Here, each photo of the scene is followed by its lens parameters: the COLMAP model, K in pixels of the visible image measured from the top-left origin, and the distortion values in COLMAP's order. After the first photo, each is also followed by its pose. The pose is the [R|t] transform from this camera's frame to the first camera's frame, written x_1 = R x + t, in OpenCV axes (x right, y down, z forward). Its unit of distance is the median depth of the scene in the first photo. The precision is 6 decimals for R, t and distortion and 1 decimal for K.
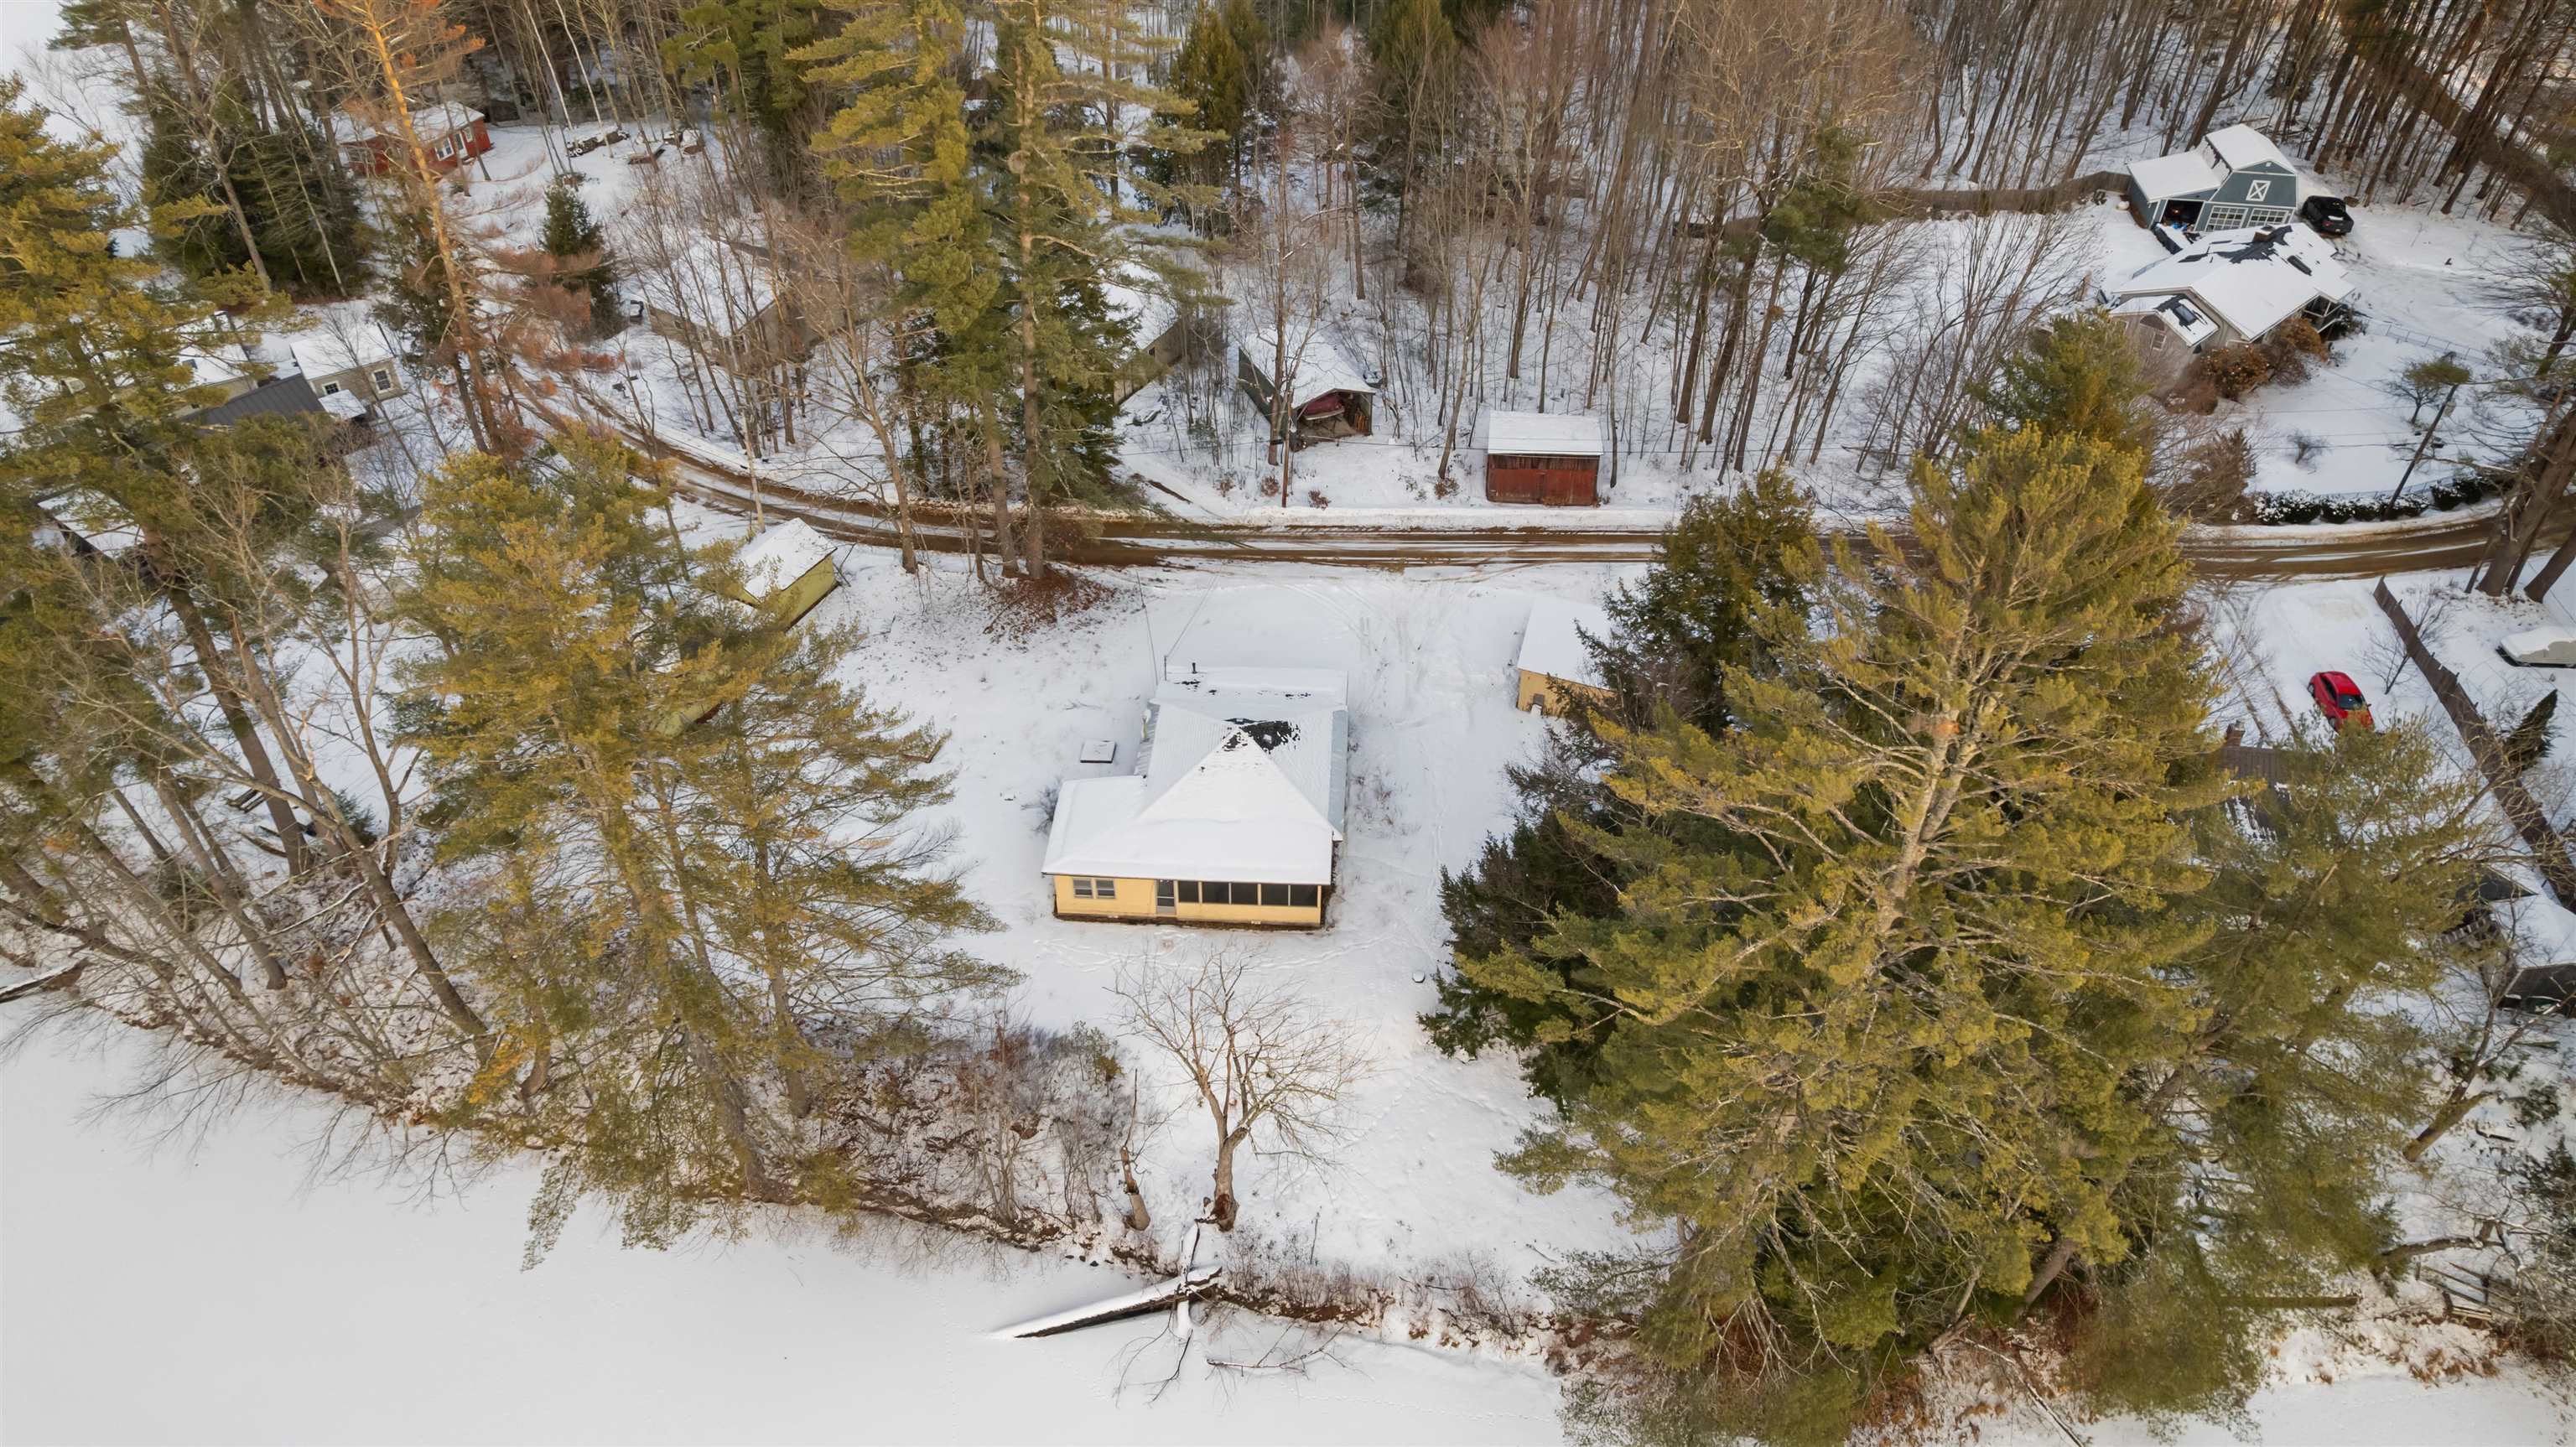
lens RADIAL K [[1665.0, 0, 1286.2], [0, 1665.0, 738.6], [0, 0, 1]] dist [-0.063916, 0.061925]
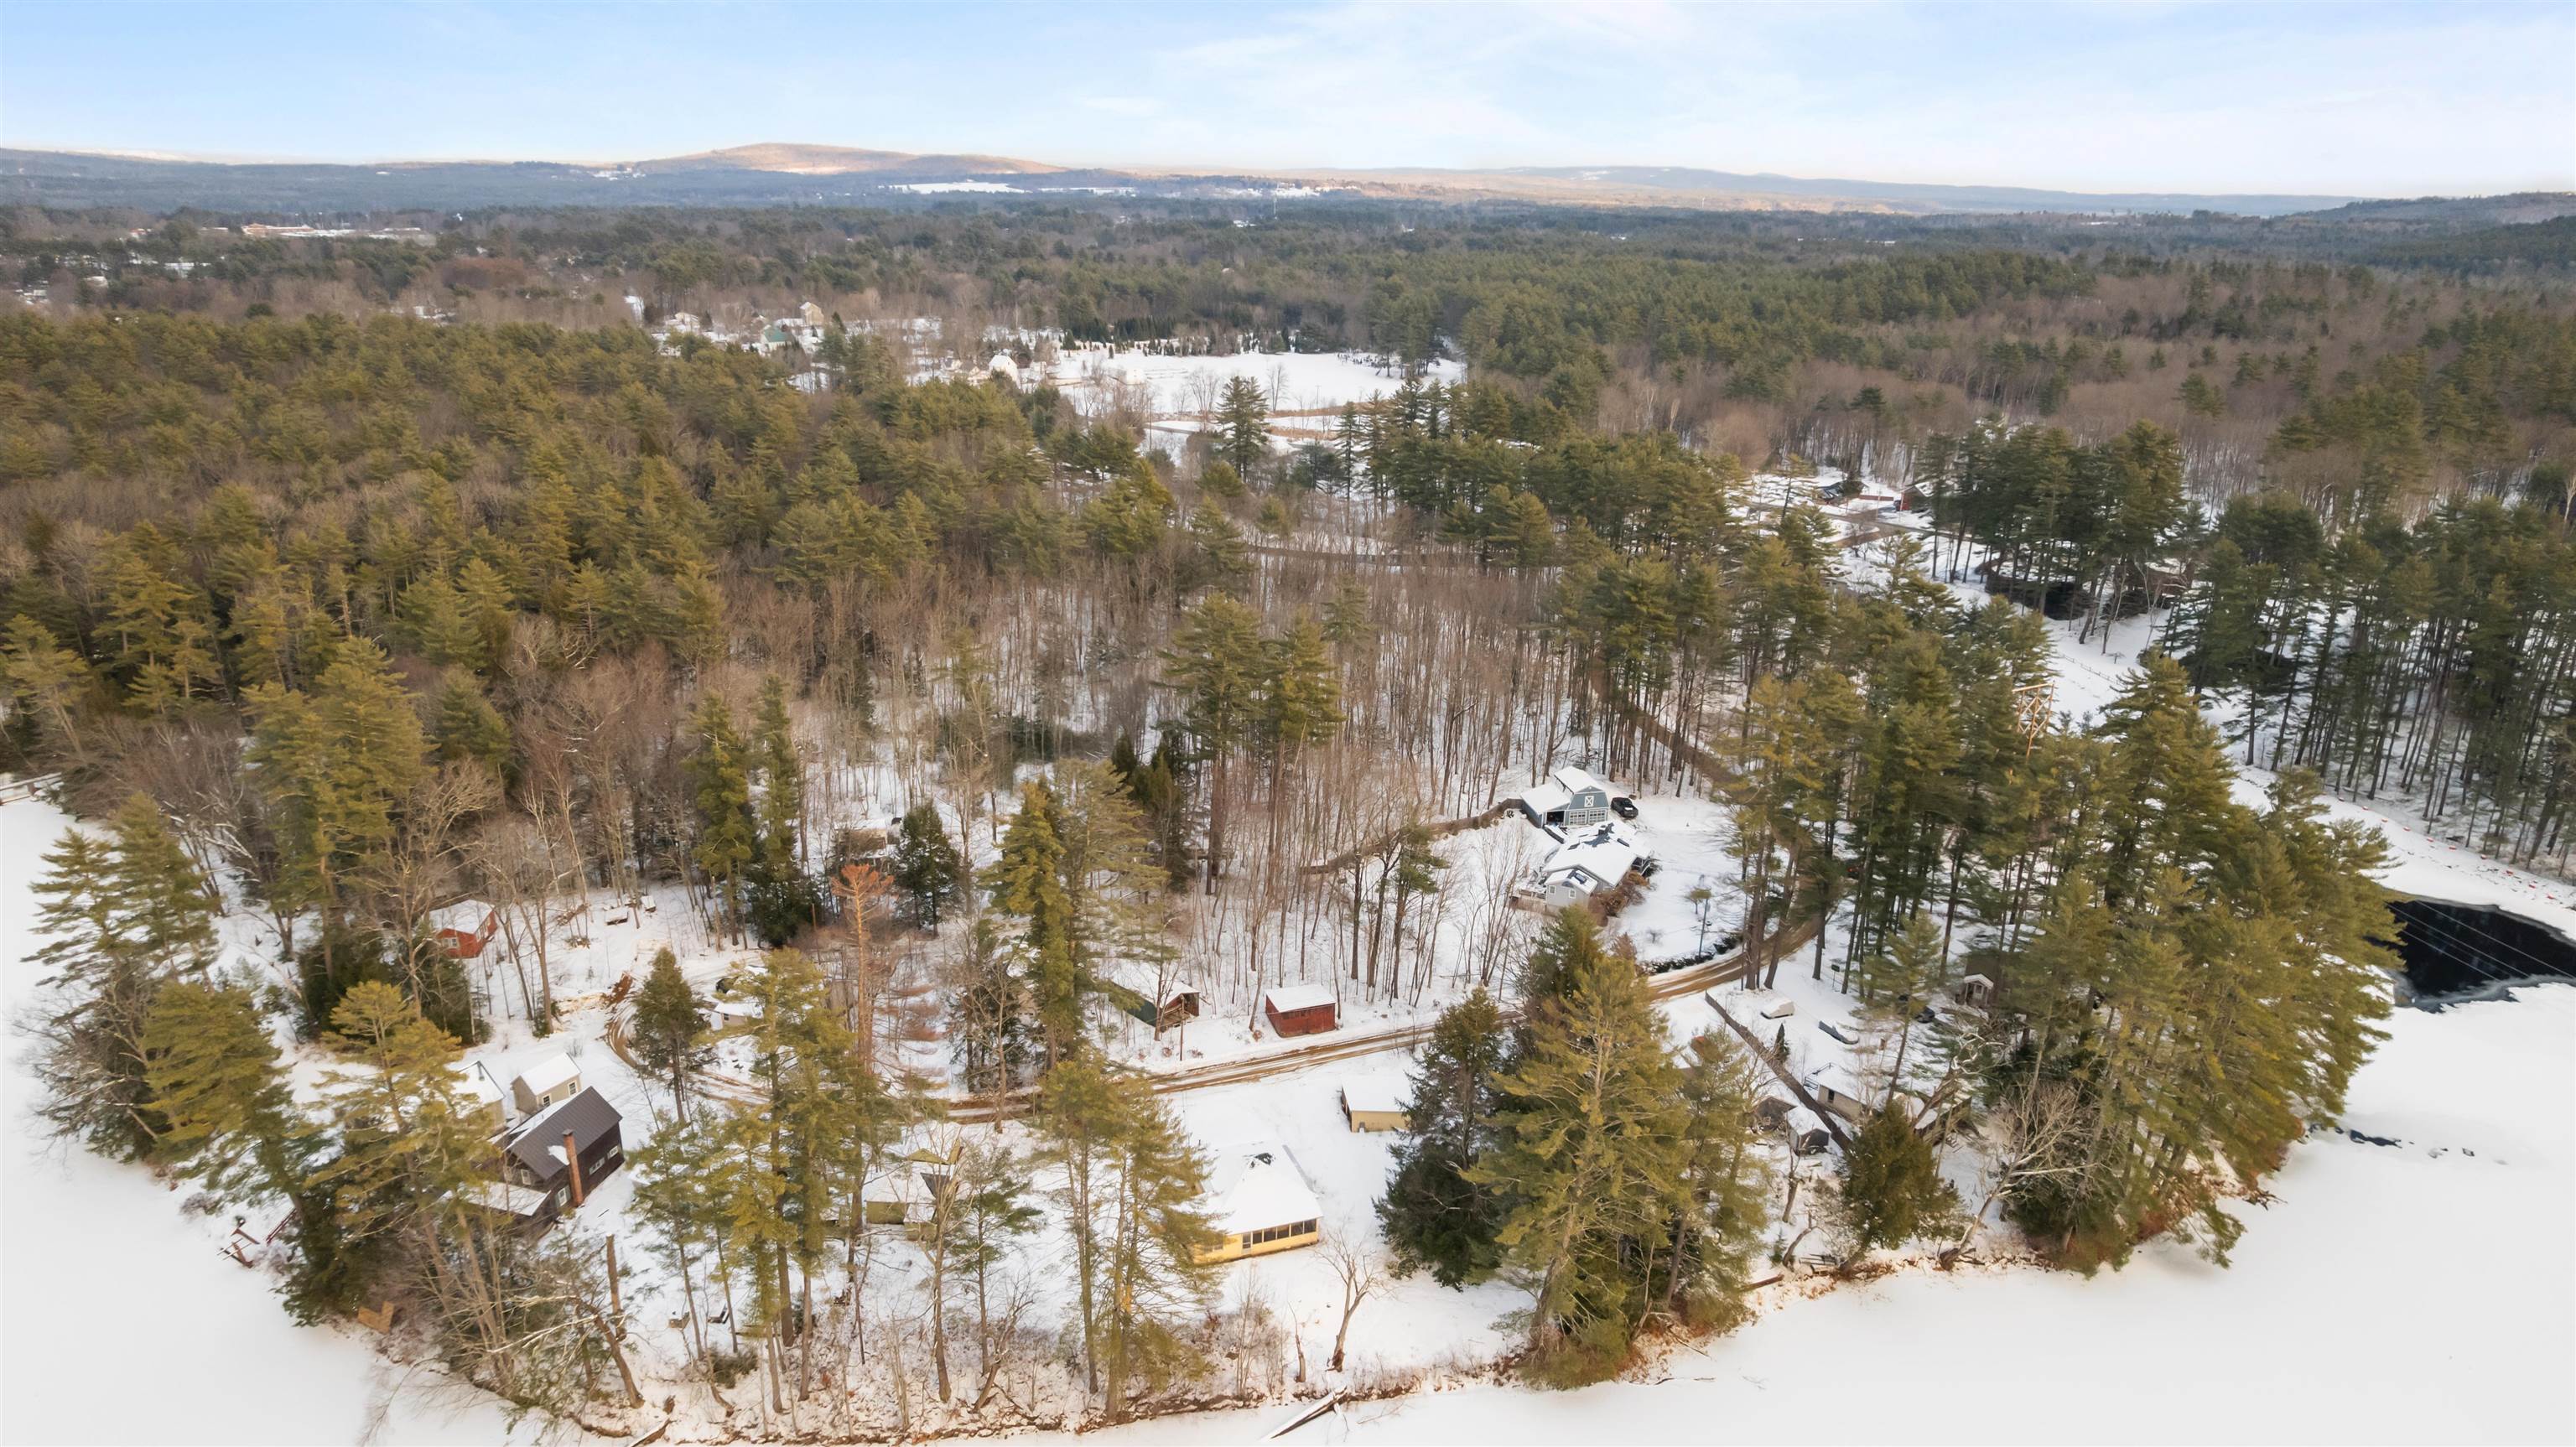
lens RADIAL K [[1665.0, 0, 1286.2], [0, 1665.0, 738.6], [0, 0, 1]] dist [-0.063916, 0.061925]
pose [[0.927857, -0.116647, 0.354225, -0.502403], [0.230281, 0.926323, -0.298155, 0.103128], [-0.293348, 0.358216, 0.886357, -0.775307]]
